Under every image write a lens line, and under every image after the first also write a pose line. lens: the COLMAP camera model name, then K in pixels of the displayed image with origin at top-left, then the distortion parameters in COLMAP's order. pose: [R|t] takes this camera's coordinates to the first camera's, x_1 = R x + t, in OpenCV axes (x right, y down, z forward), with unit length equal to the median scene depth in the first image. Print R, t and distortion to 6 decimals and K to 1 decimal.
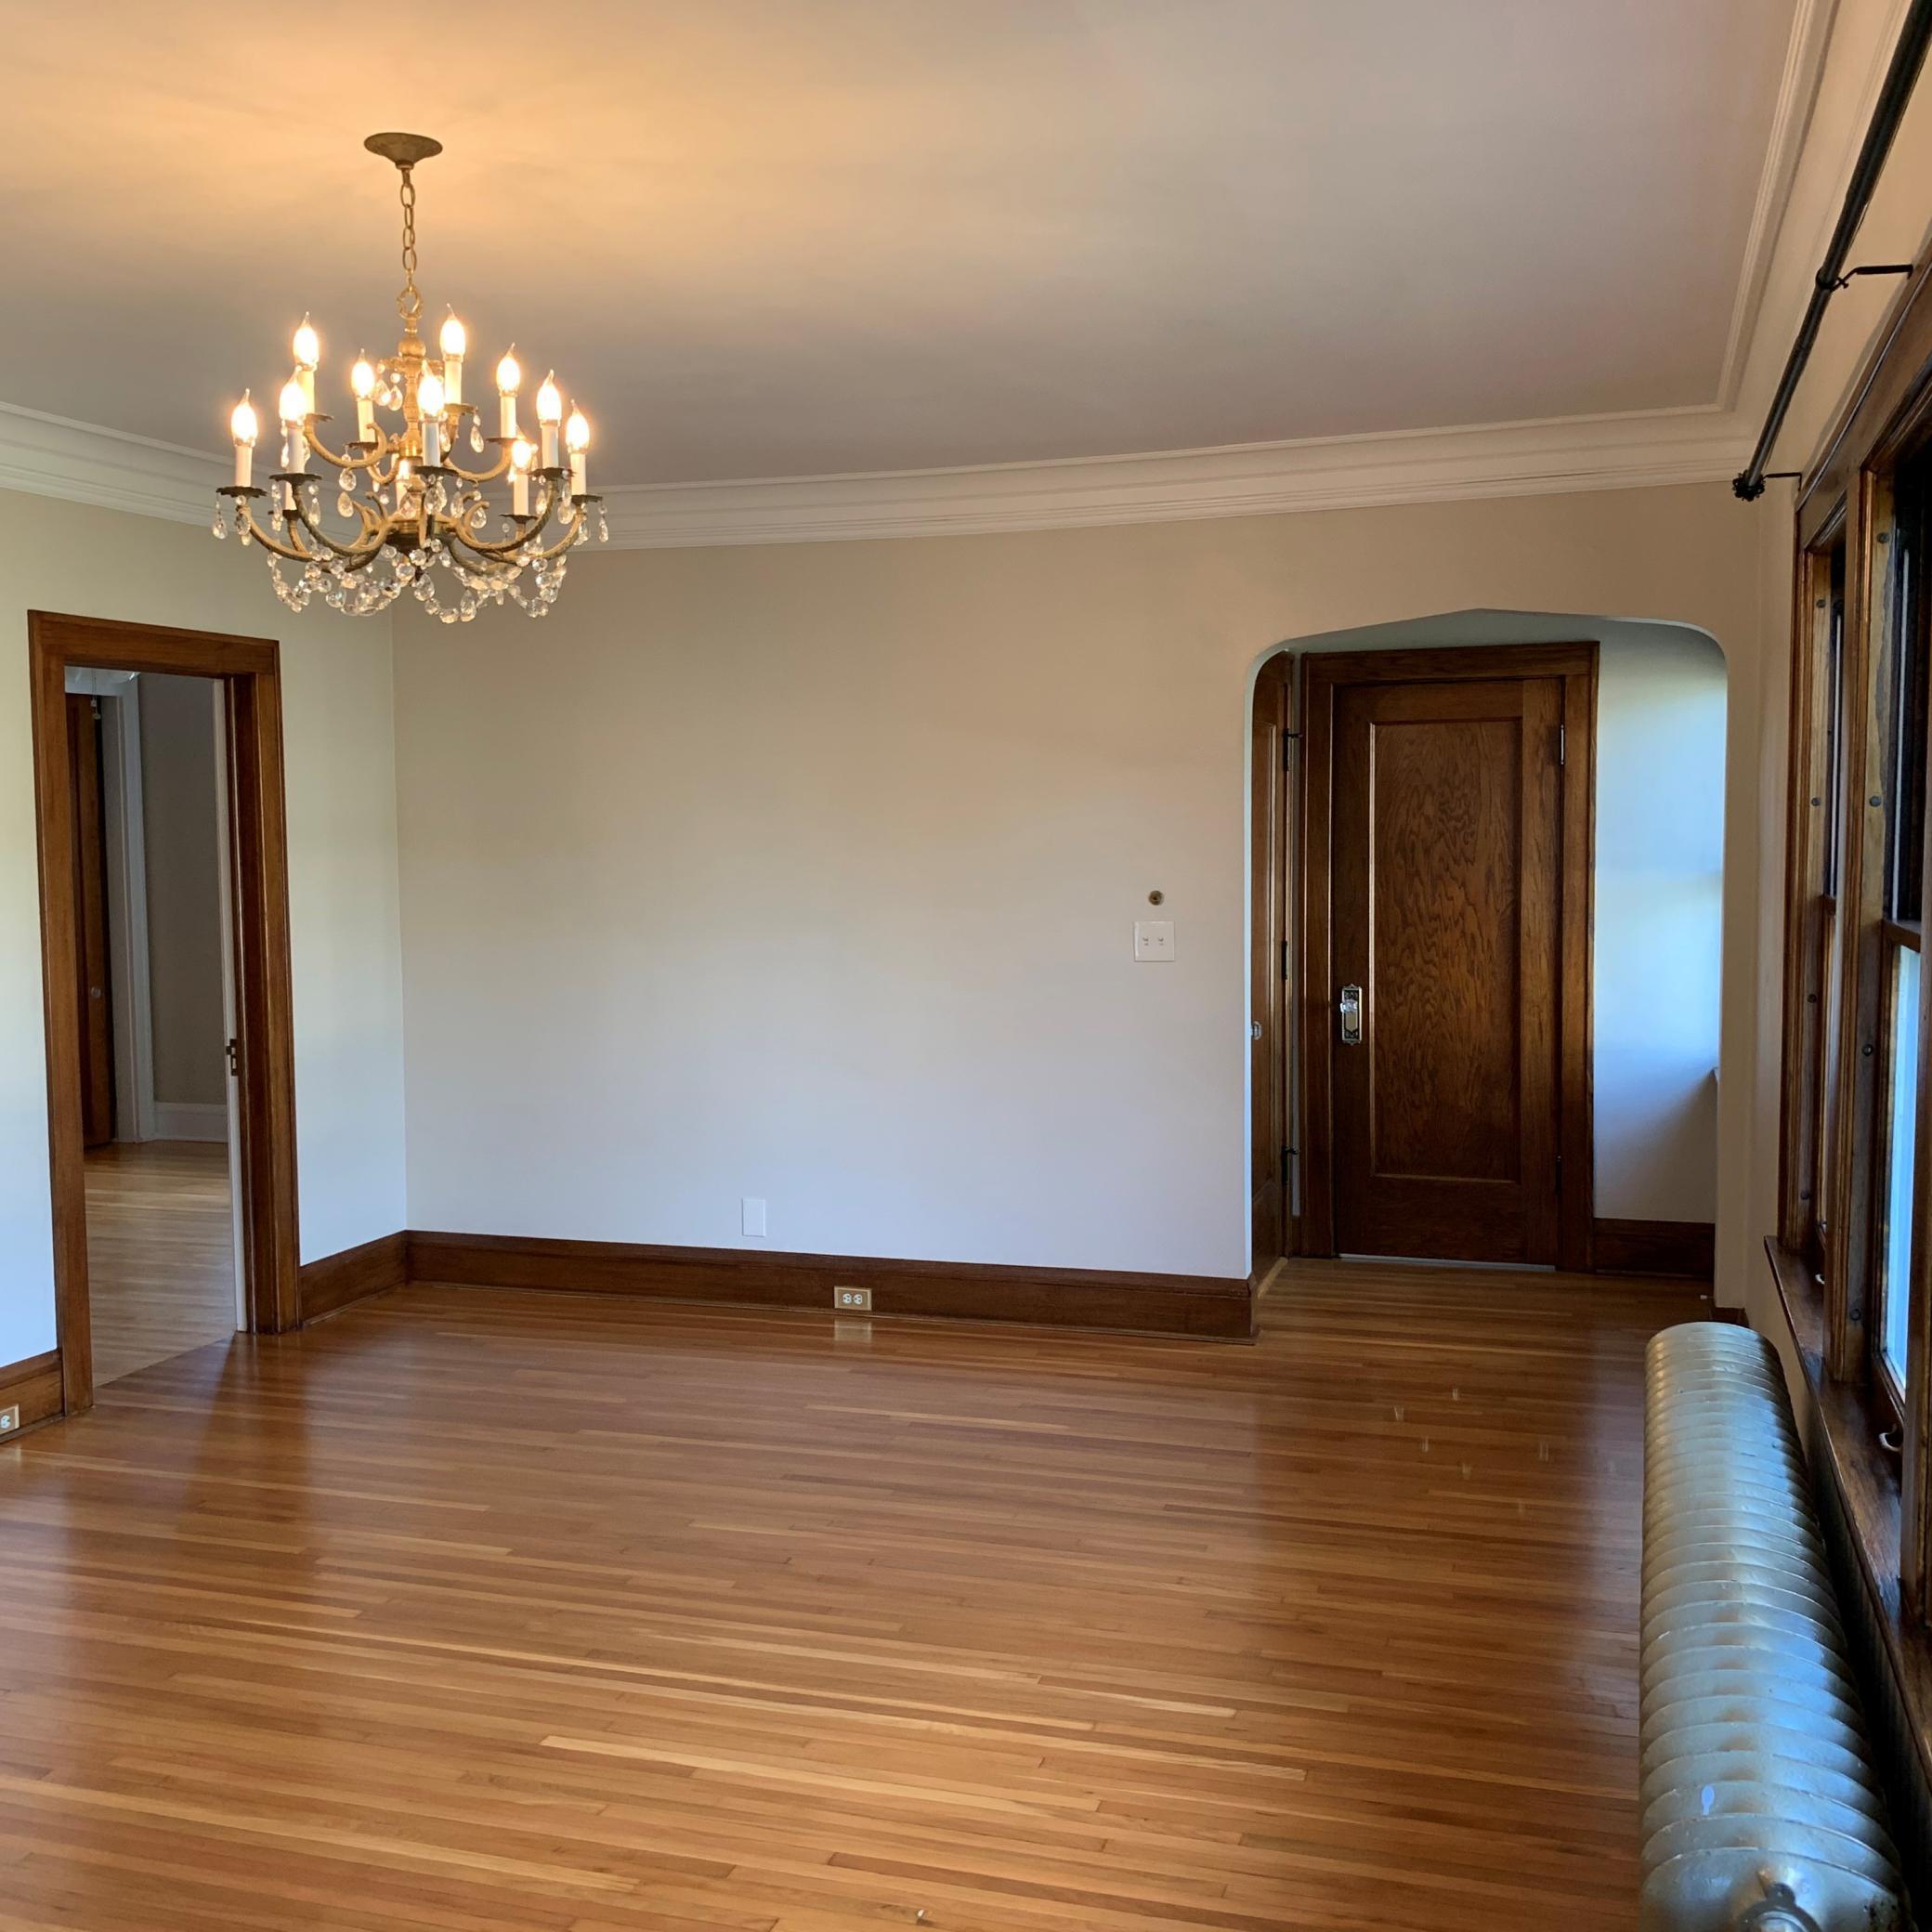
lens RADIAL K [[1980.7, 0, 968.2], [0, 1980.7, 958.3], [0, 0, 1]] dist [0.018552, 0.000000]
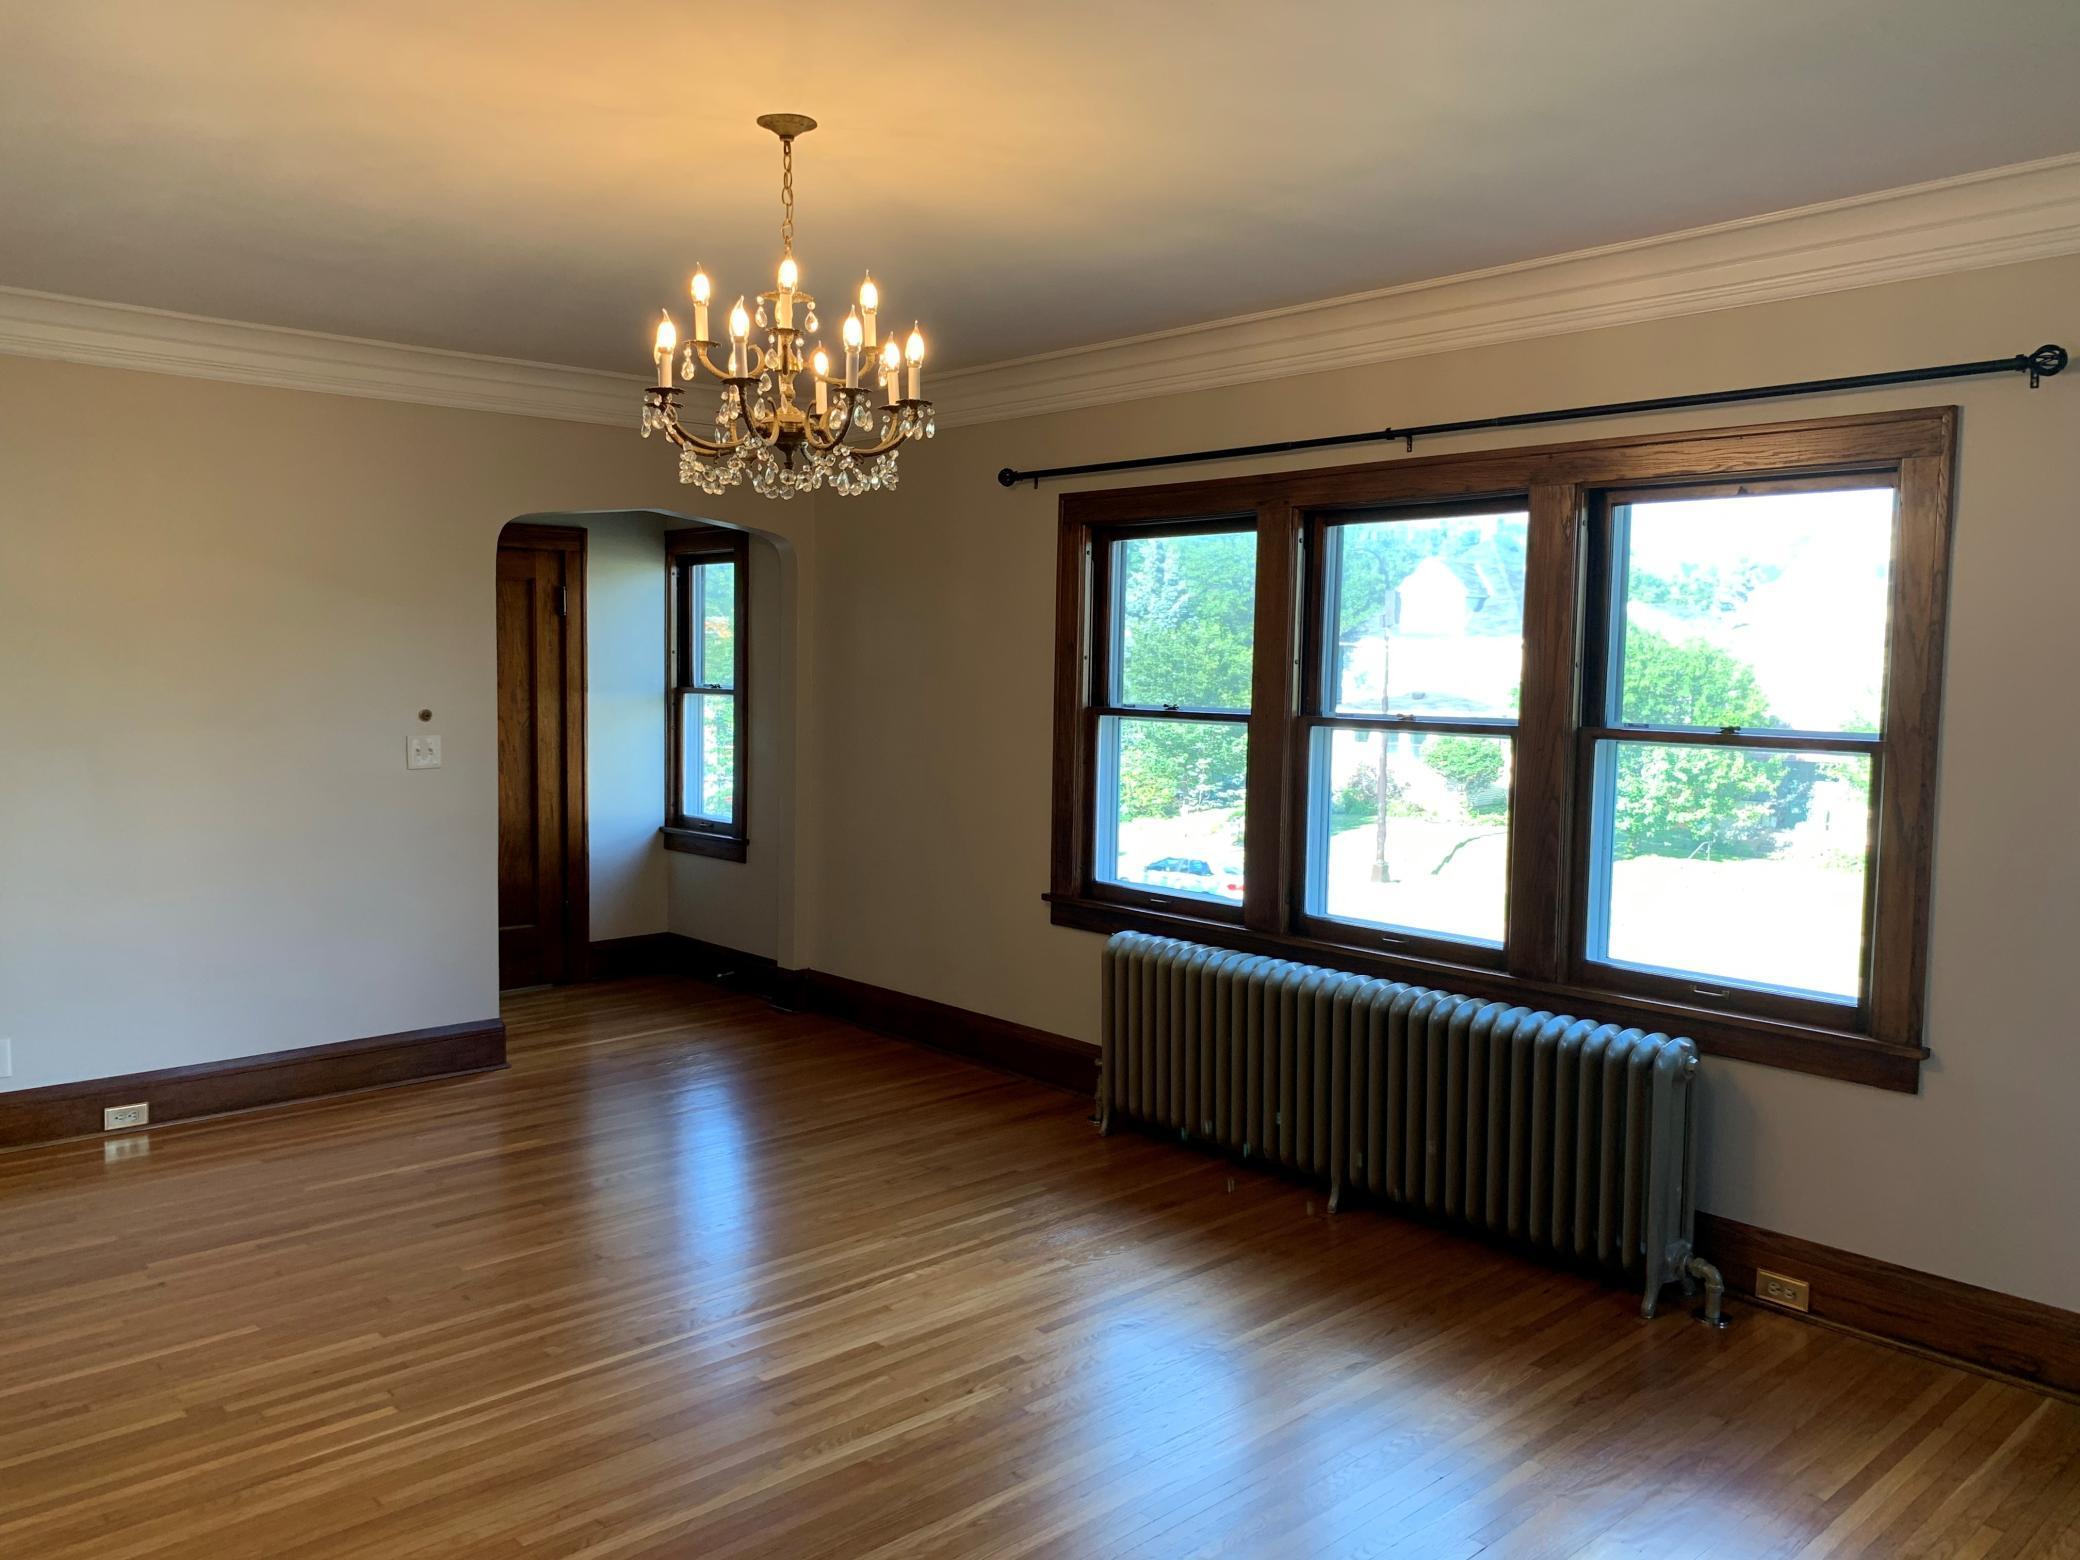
lens RADIAL K [[1595.5, 0, 1042.2], [0, 1595.5, 766.2], [0, 0, 1]] dist [0.018966, -0.025112]
pose [[0.498503, -0.044556, 0.865742, -0.592206], [0.050092, 0.998490, 0.022545, -0.002704], [-0.865440, 0.032128, 0.499982, 0.200873]]
